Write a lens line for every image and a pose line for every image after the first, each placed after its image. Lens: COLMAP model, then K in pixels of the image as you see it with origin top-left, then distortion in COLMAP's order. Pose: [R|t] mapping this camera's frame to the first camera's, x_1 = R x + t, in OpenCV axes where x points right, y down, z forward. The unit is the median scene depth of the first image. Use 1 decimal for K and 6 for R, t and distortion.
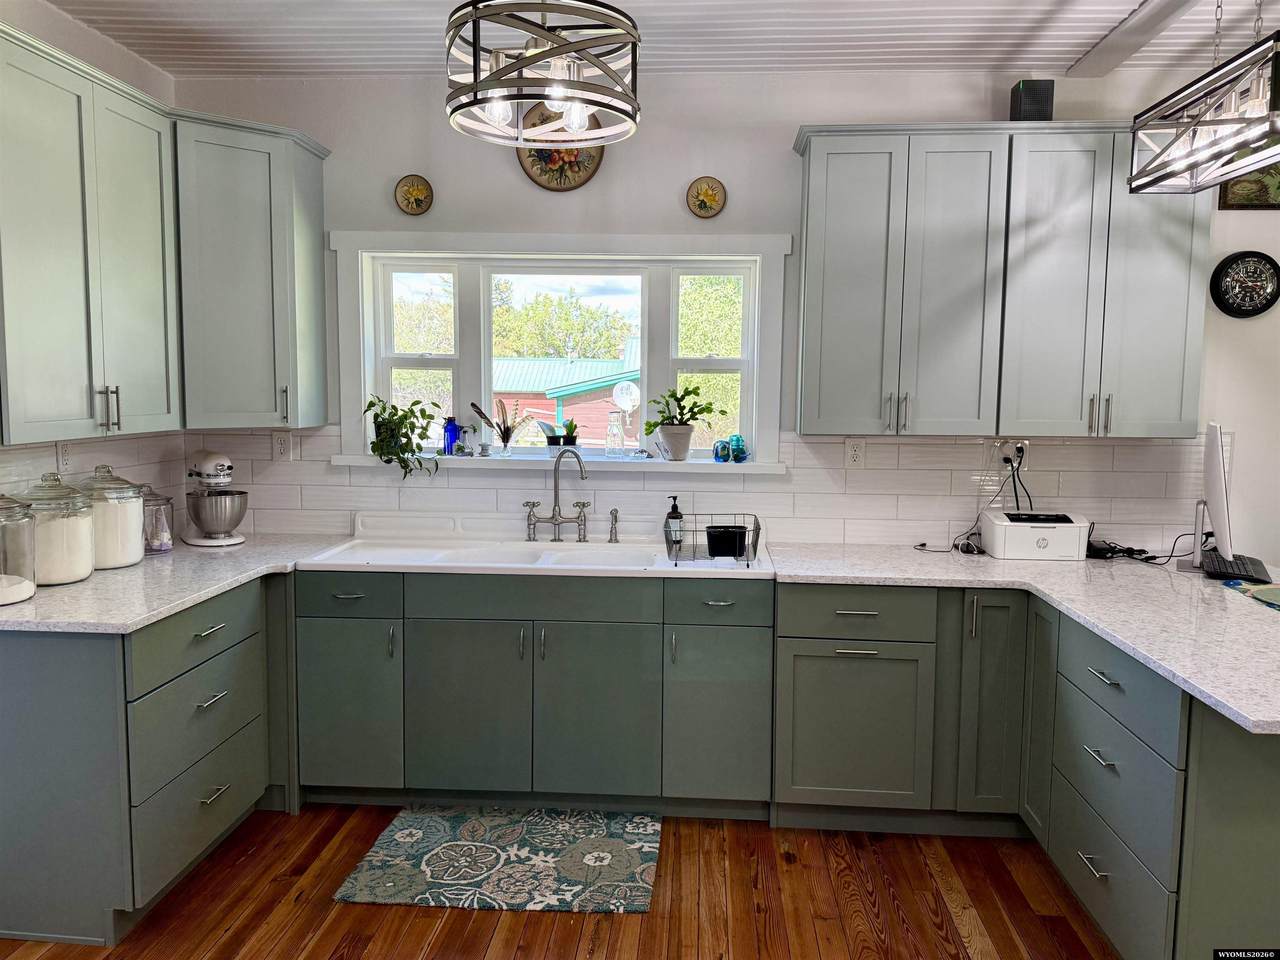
lens RADIAL K [[1026.9, 0, 640.0], [0, 1026.9, 480.0], [0, 0, 1]] dist [0.236007, -0.500811]
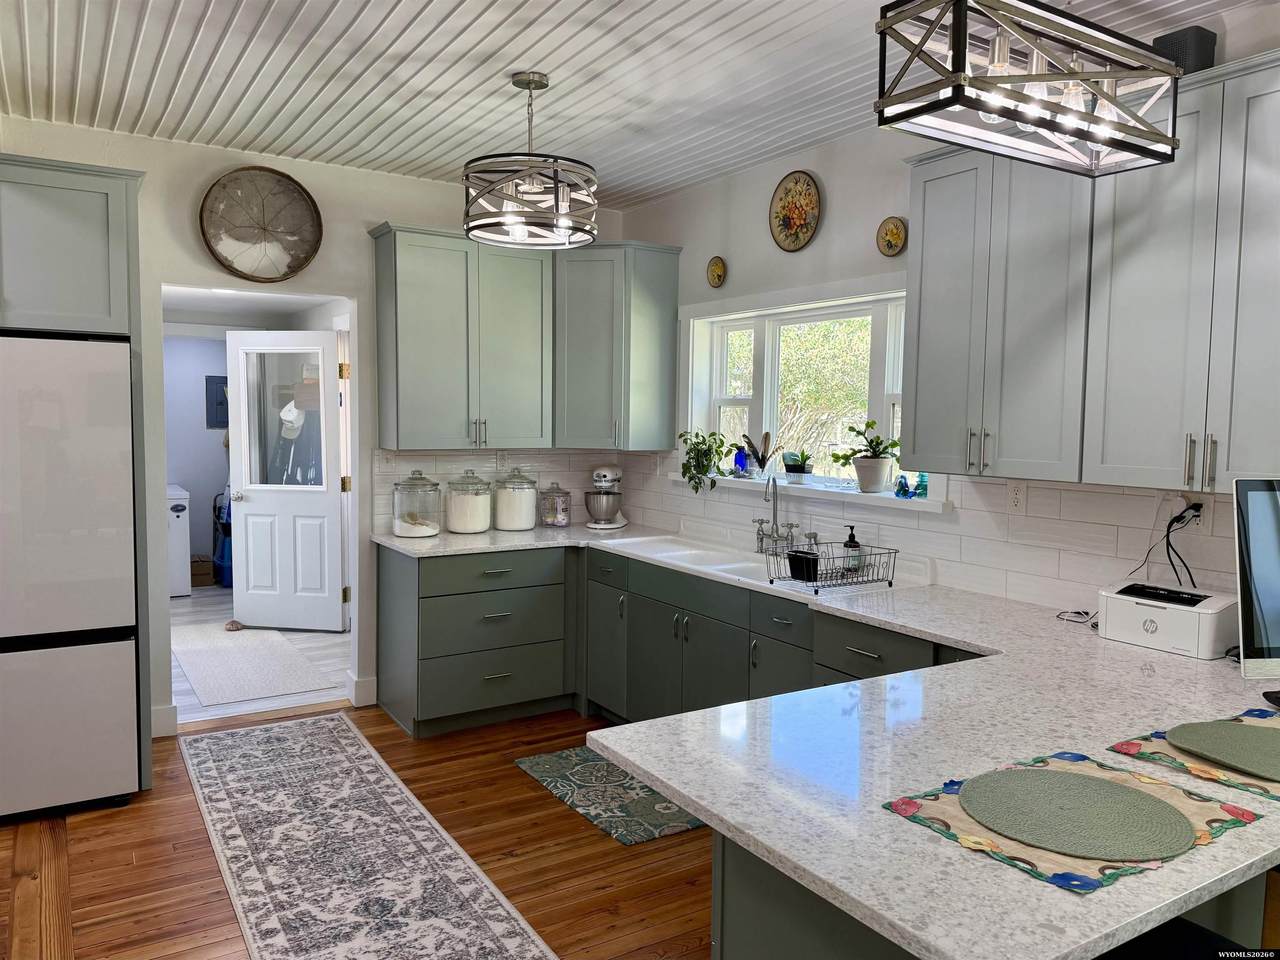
lens RADIAL K [[1026.9, 0, 640.0], [0, 1026.9, 480.0], [0, 0, 1]] dist [0.236007, -0.500811]
pose [[0.535999, 0.052138, -0.842607, 0.828401], [-0.086047, 0.996267, 0.006910, -0.019906], [0.839822, 0.068800, 0.538484, 0.261778]]
